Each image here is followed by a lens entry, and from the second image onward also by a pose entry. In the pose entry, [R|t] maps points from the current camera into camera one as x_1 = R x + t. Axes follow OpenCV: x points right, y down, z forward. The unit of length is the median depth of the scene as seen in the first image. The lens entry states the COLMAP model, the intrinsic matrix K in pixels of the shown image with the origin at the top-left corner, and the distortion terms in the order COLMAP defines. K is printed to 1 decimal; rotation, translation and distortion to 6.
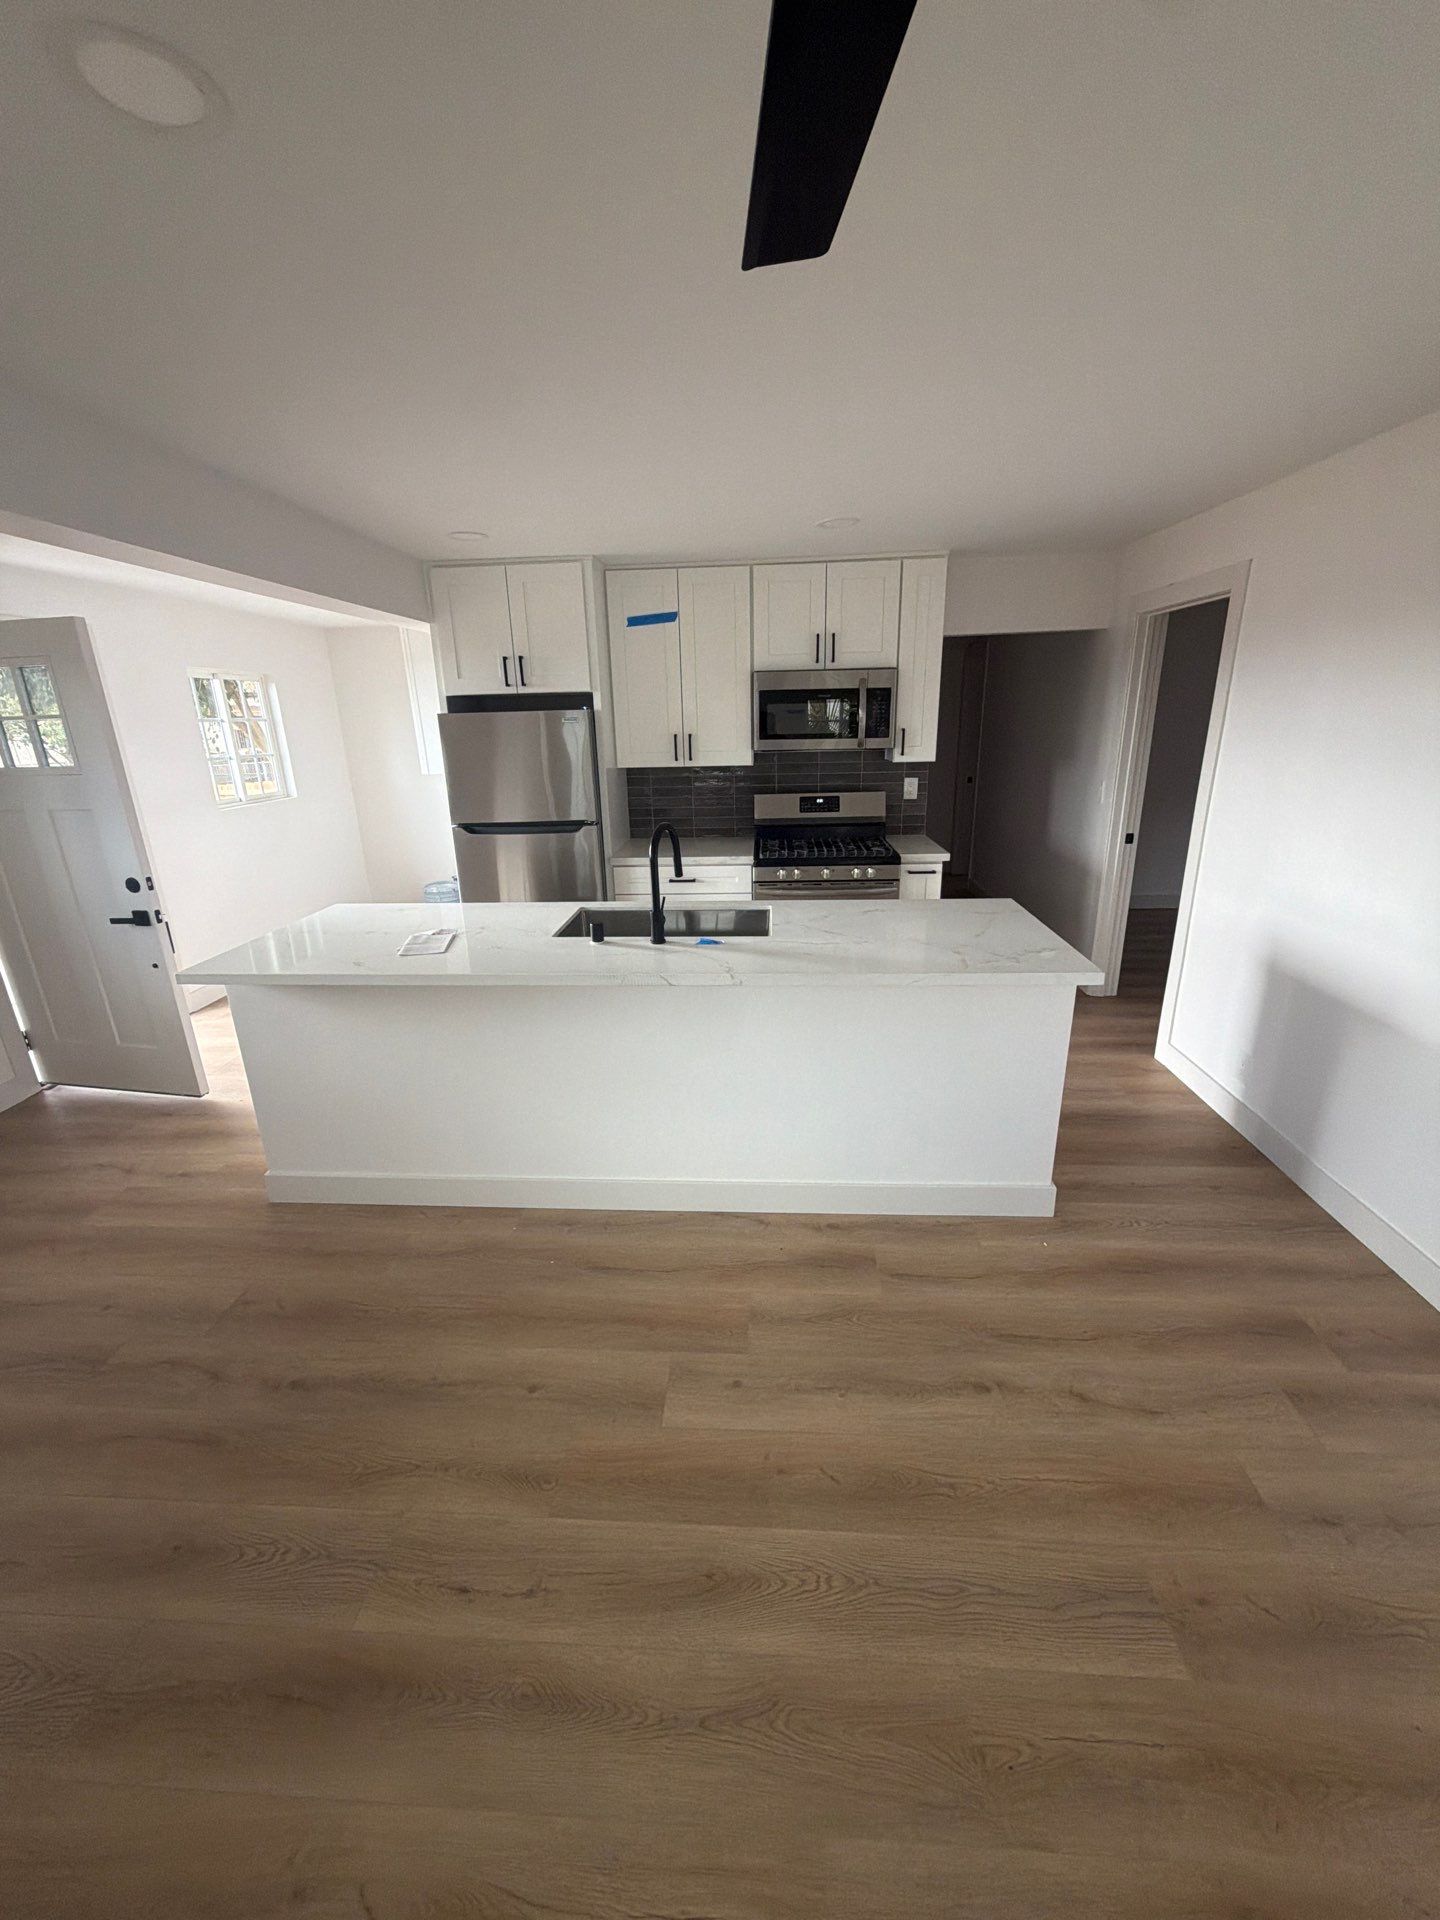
lens RADIAL K [[765.8, 0, 718.8], [0, 765.8, 964.1], [0, 0, 1]] dist [-0.001345, 0.000020]
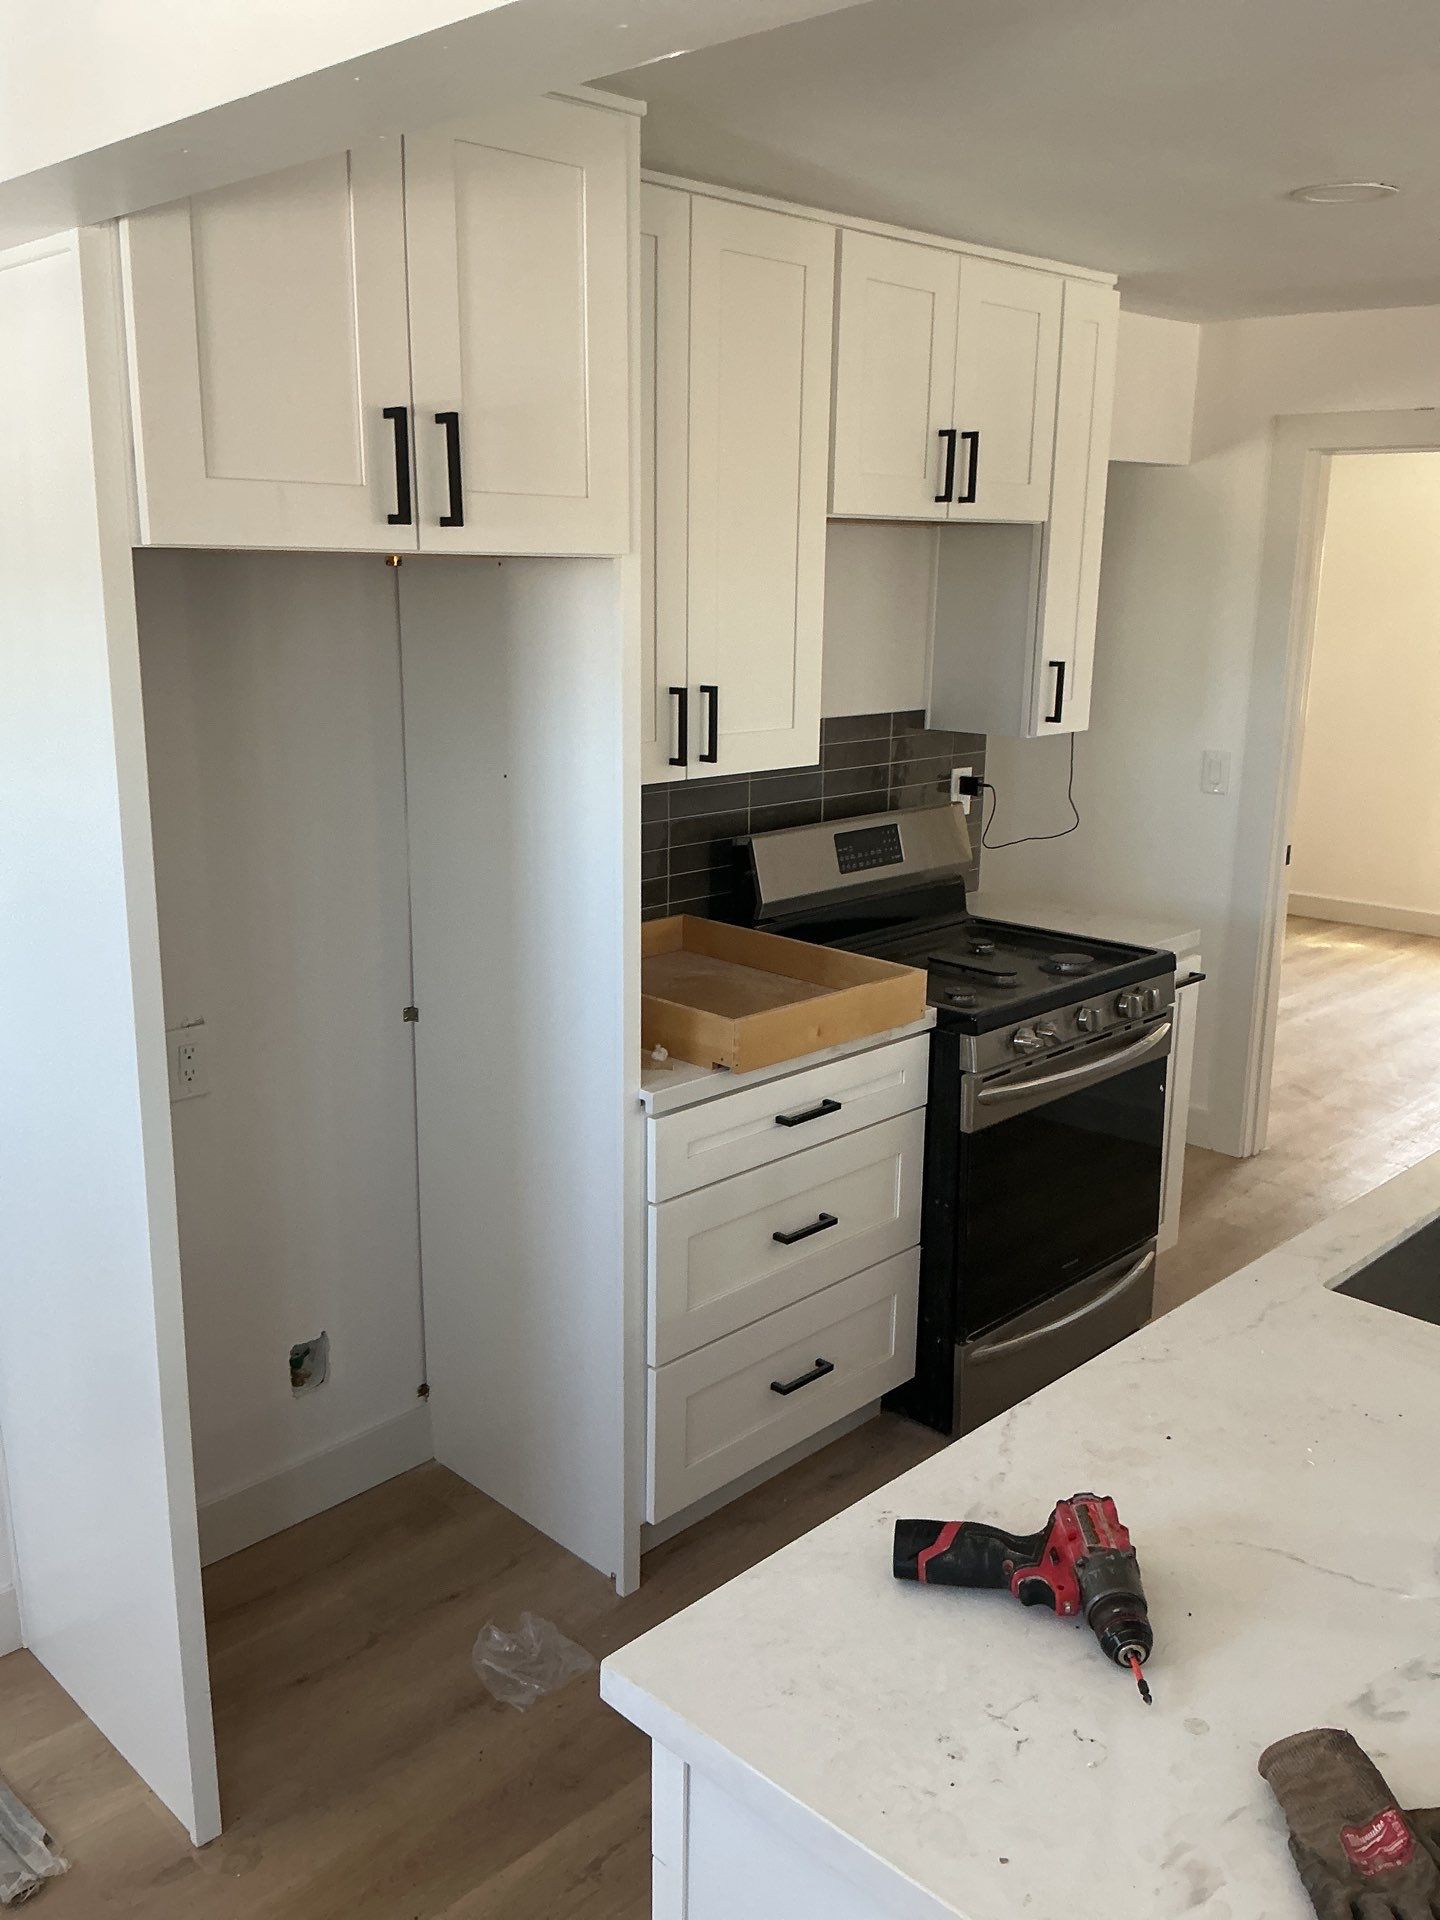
lens RADIAL K [[1610.2, 0, 719.3], [0, 1610.2, 960.9], [0, 0, 1]] dist [0.005755, 0.000600]
pose [[0.651188, -0.150334, 0.743877, -0.559785], [0.213479, 0.976891, 0.010546, -0.180805], [-0.728272, 0.151935, 0.668233, 0.520980]]
